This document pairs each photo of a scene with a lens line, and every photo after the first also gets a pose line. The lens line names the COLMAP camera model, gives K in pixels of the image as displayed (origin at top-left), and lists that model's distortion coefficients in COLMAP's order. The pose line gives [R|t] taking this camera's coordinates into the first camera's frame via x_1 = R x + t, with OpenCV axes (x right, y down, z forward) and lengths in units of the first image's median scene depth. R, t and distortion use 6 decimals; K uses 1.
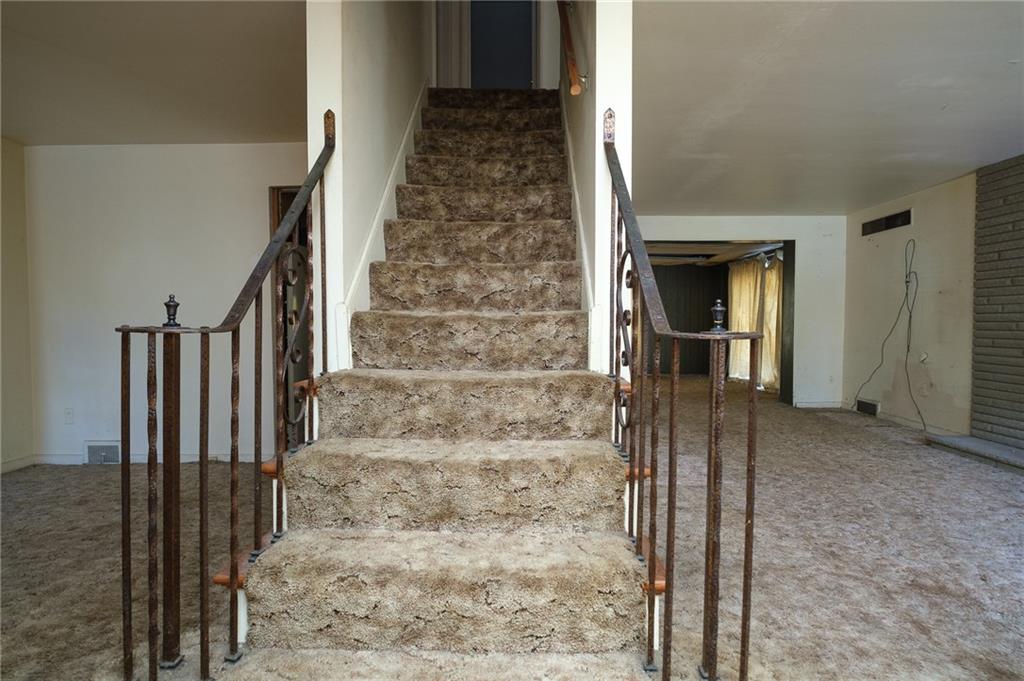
lens RADIAL K [[526.8, 0, 512.0], [0, 526.8, 340.5], [0, 0, 1]] dist [-0.000830, -0.000426]
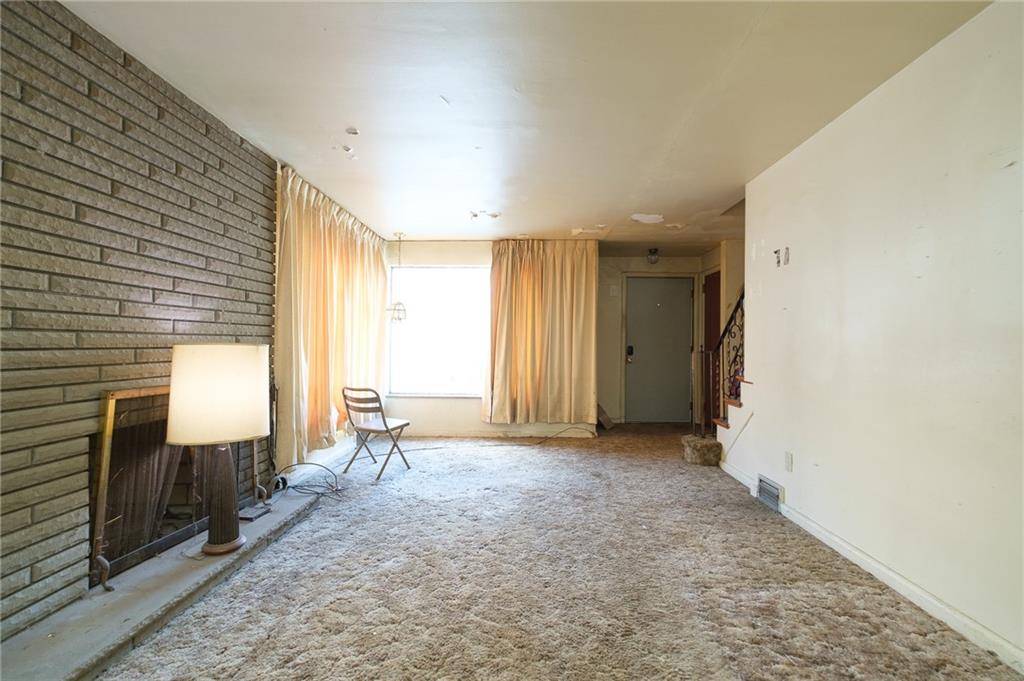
lens RADIAL K [[453.1, 0, 512.0], [0, 453.1, 340.5], [0, 0, 1]] dist [0.000844, 0.000509]
pose [[-0.999866, -0.010453, 0.012604, 0.411870], [-0.010077, 0.999513, 0.029524, -0.044420], [-0.012907, 0.029393, -0.999485, 1.026416]]
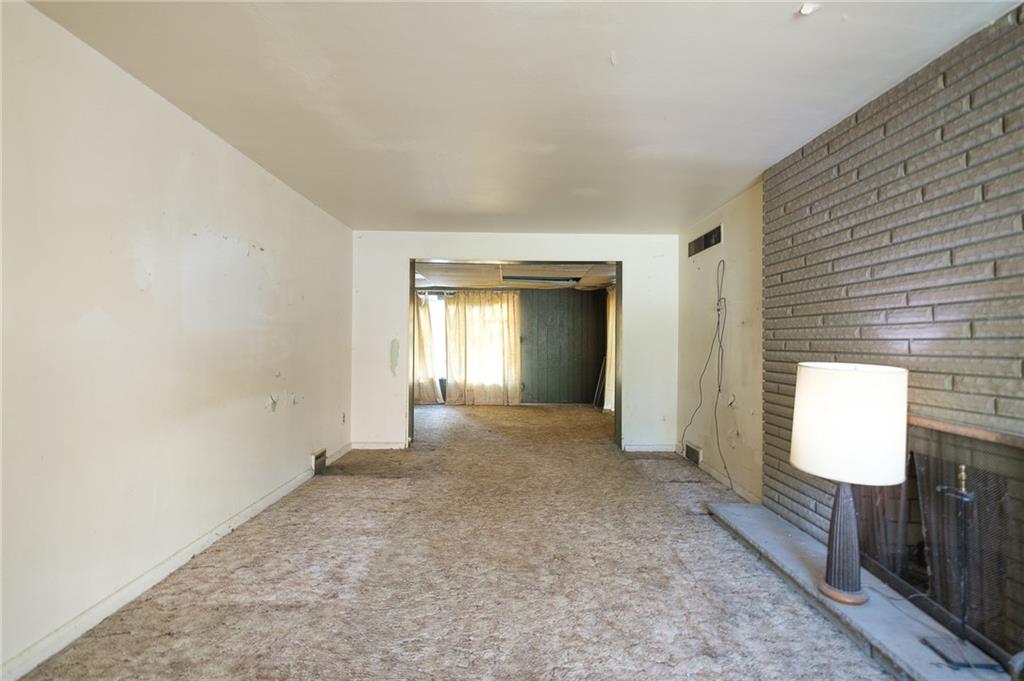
lens RADIAL K [[494.8, 0, 512.0], [0, 494.8, 340.5], [0, 0, 1]] dist [0.001309, 0.000216]
pose [[0.999513, 0.010377, 0.029430, 0.396129], [-0.009257, 0.999237, -0.037941, -0.028628], [-0.029801, 0.037650, 0.998847, 0.216709]]
